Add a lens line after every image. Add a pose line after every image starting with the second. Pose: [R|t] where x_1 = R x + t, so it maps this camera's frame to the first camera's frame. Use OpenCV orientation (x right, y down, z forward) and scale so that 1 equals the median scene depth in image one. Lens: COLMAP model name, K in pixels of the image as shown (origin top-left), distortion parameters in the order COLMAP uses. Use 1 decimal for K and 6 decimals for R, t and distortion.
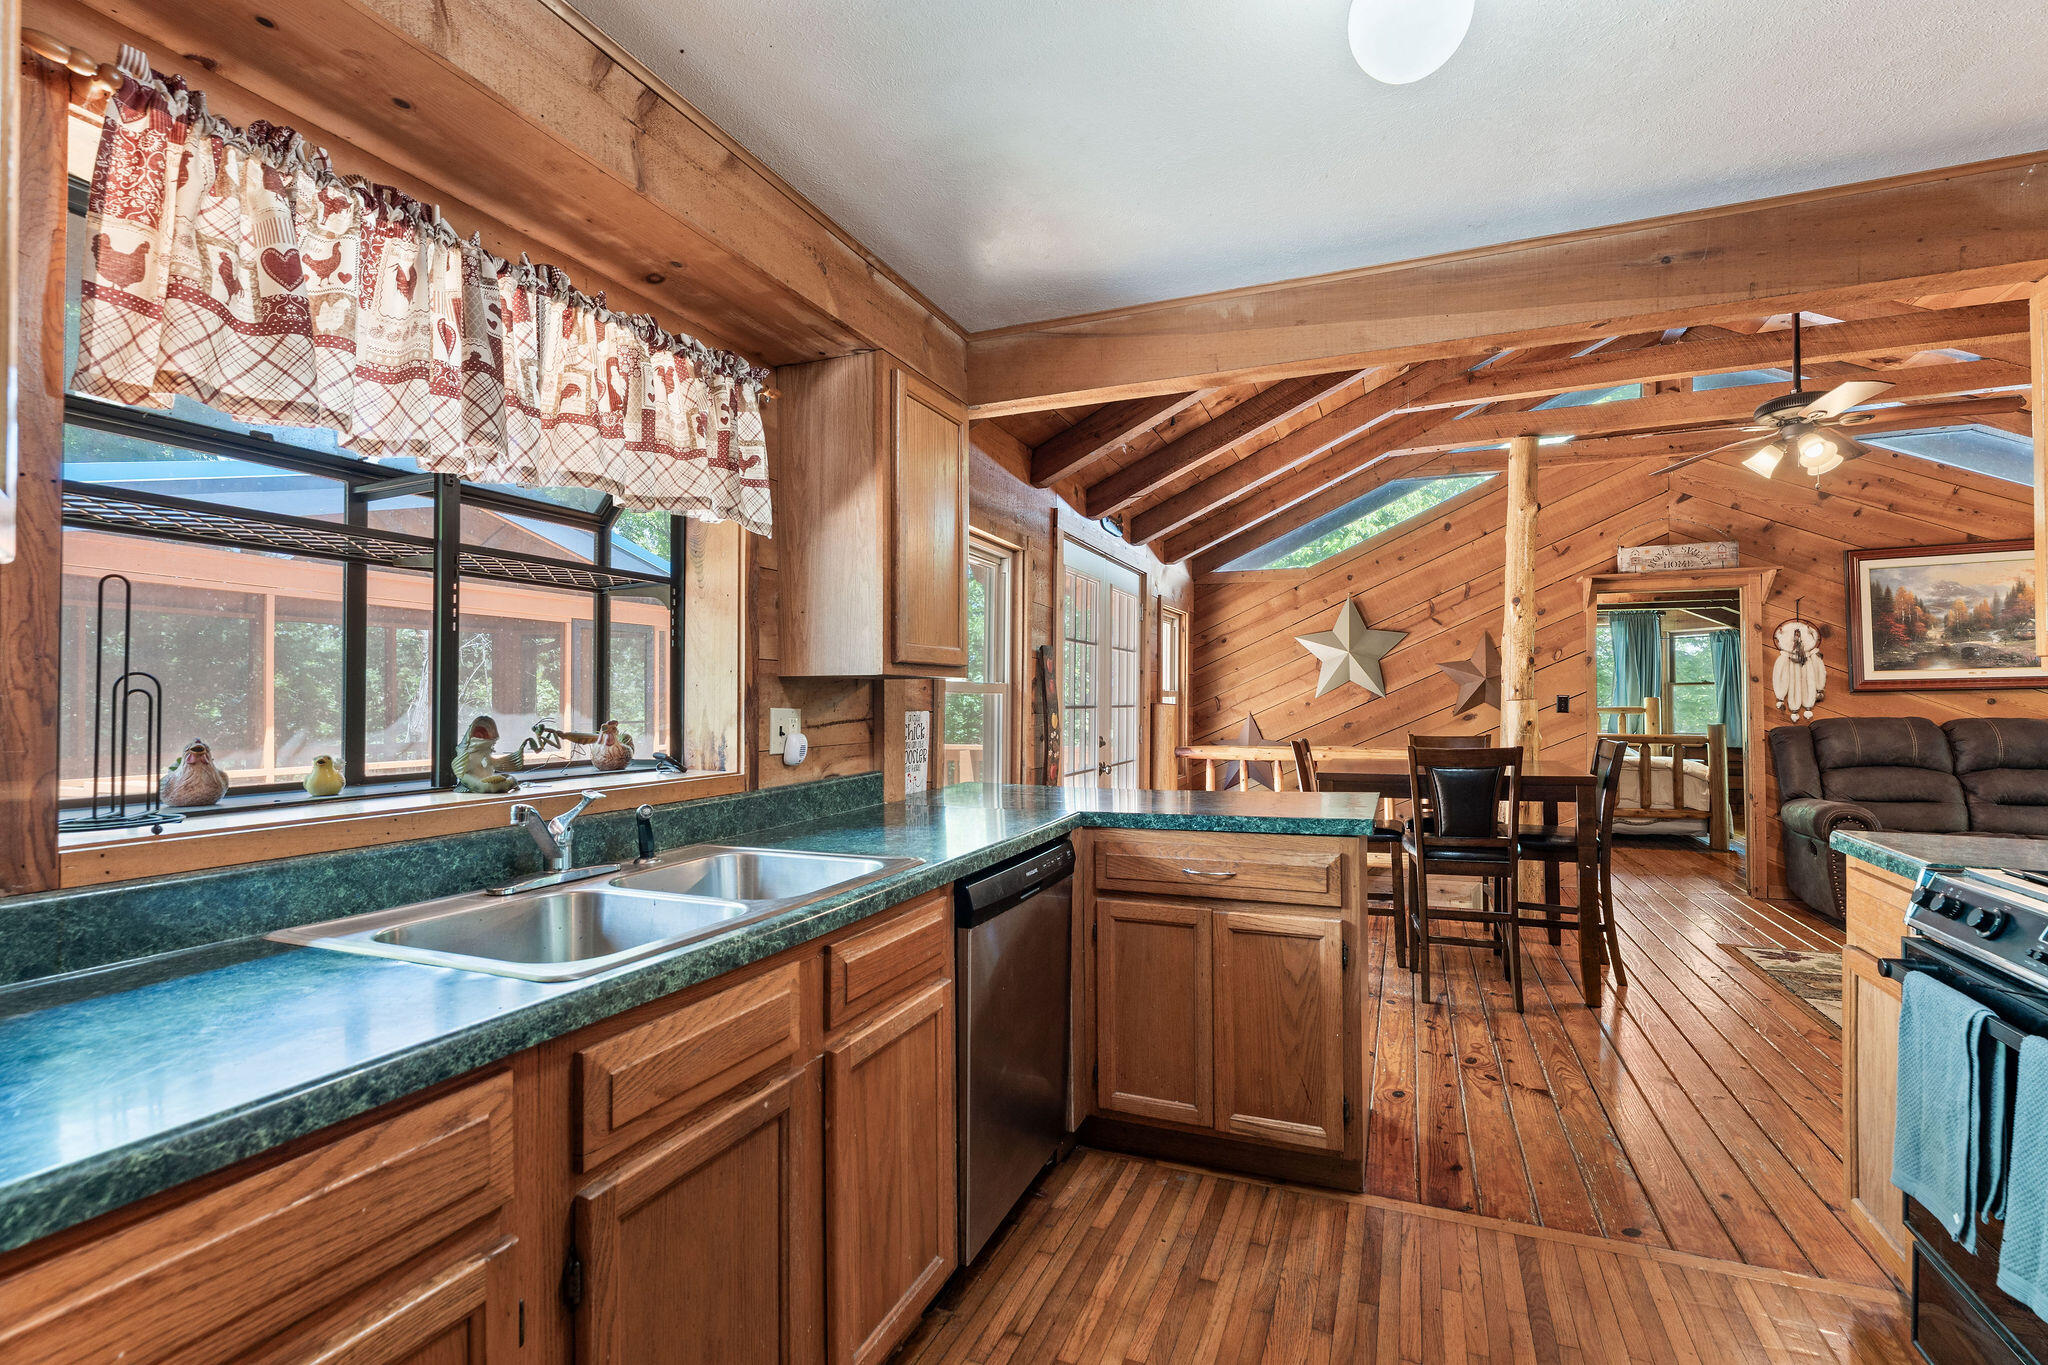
lens RADIAL K [[955.7, 0, 1010.0], [0, 955.7, 689.0], [0, 0, 1]] dist [-0.003612, 0.000847]
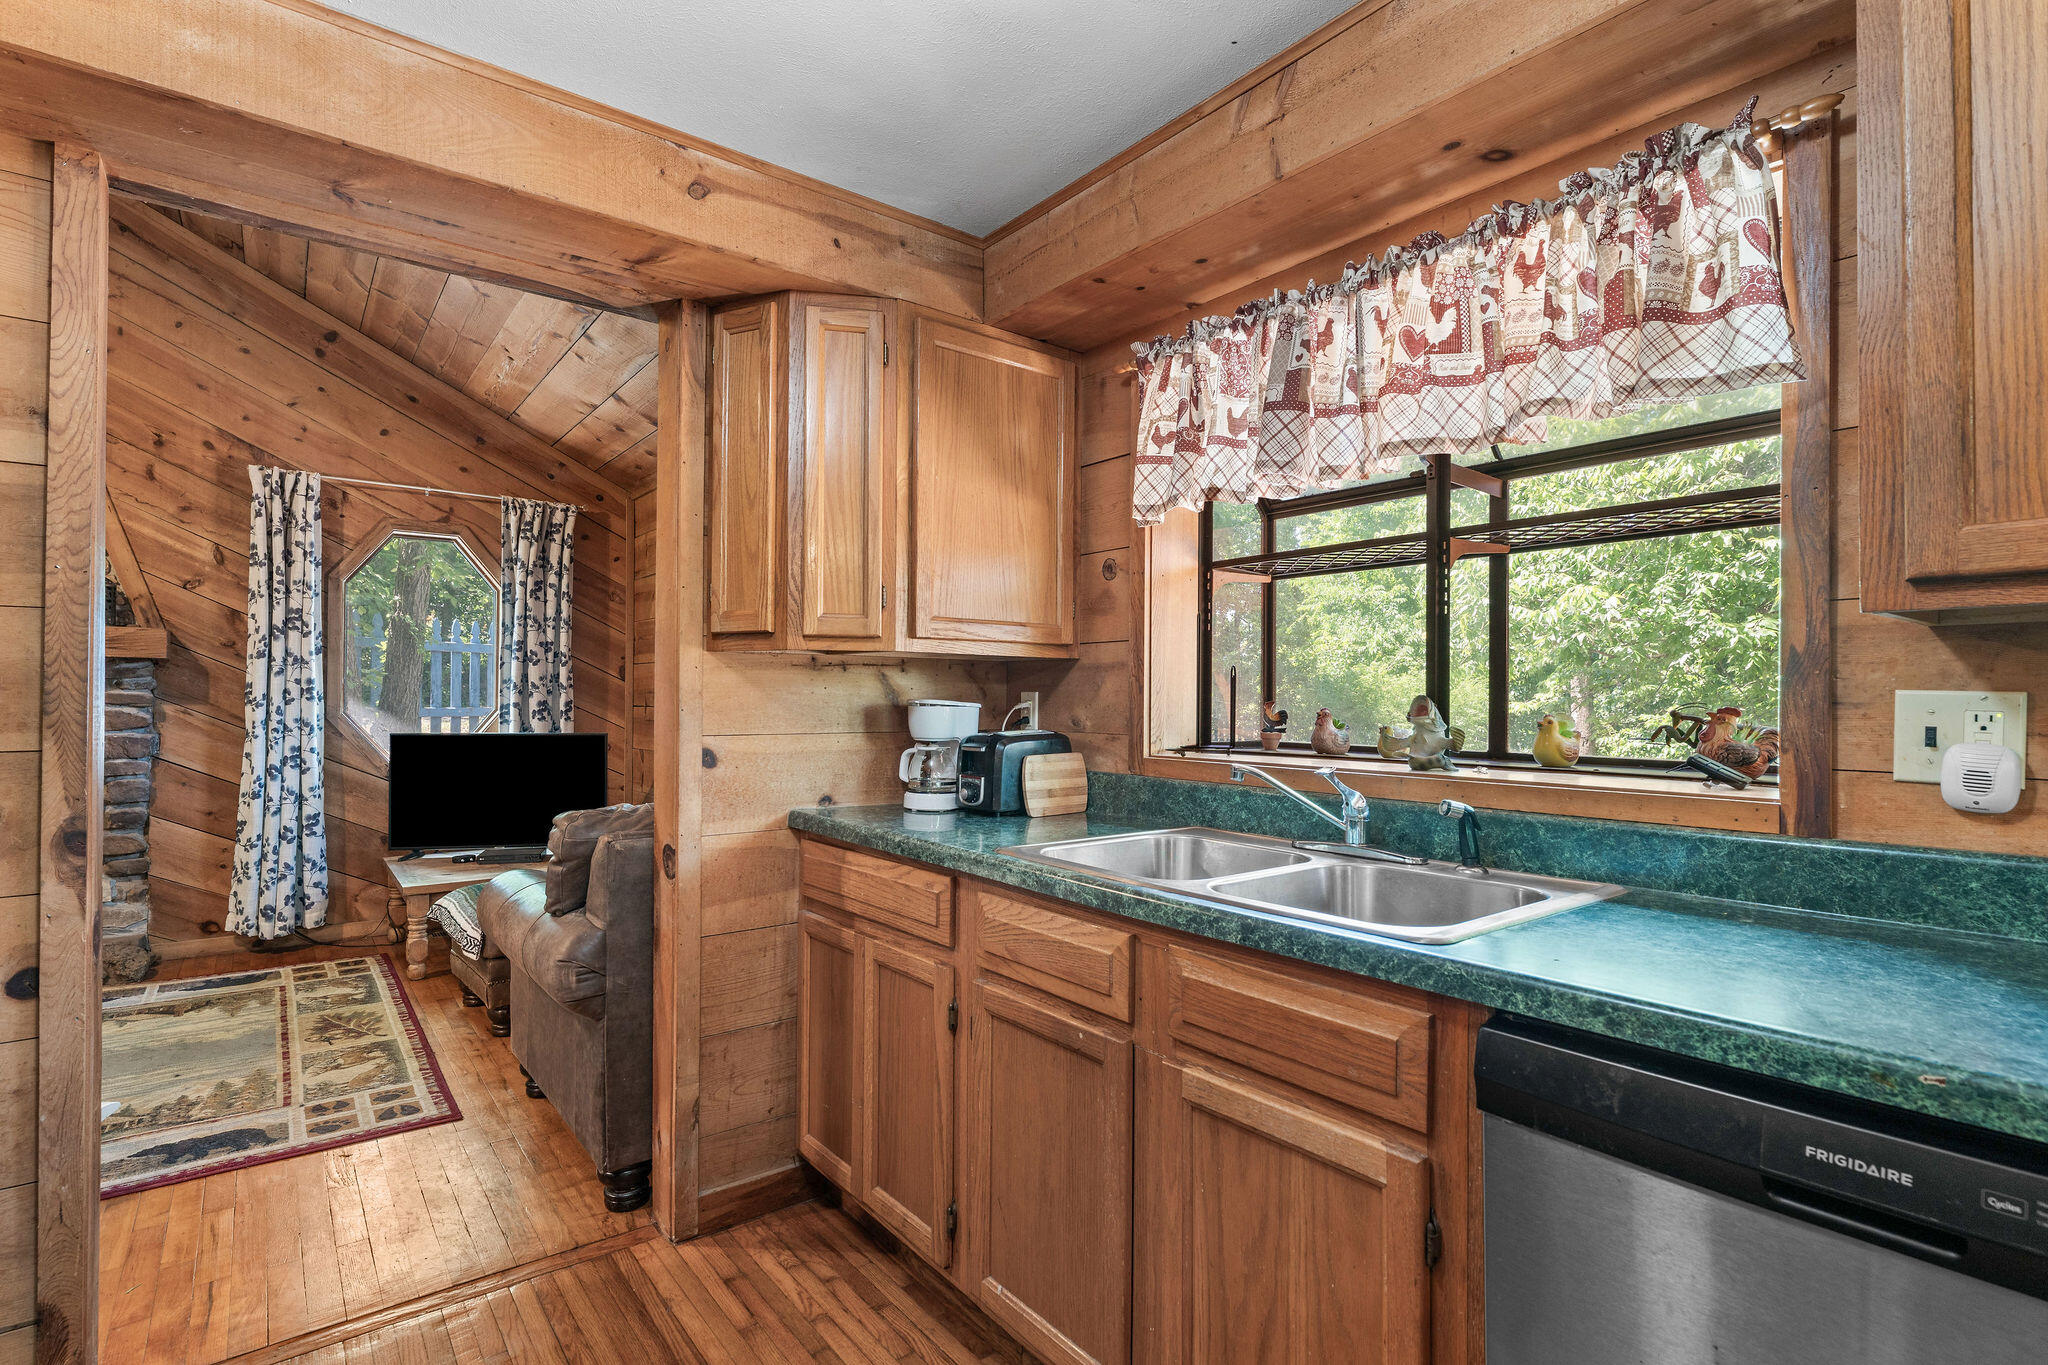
lens RADIAL K [[970.2, 0, 1012.0], [0, 970.2, 688.8], [0, 0, 1]] dist [-0.001613, 0.000457]
pose [[-0.491728, -0.004460, -0.870737, 0.551145], [0.007695, 0.999926, -0.009467, 0.026450], [0.870715, -0.011356, -0.491657, 1.057924]]
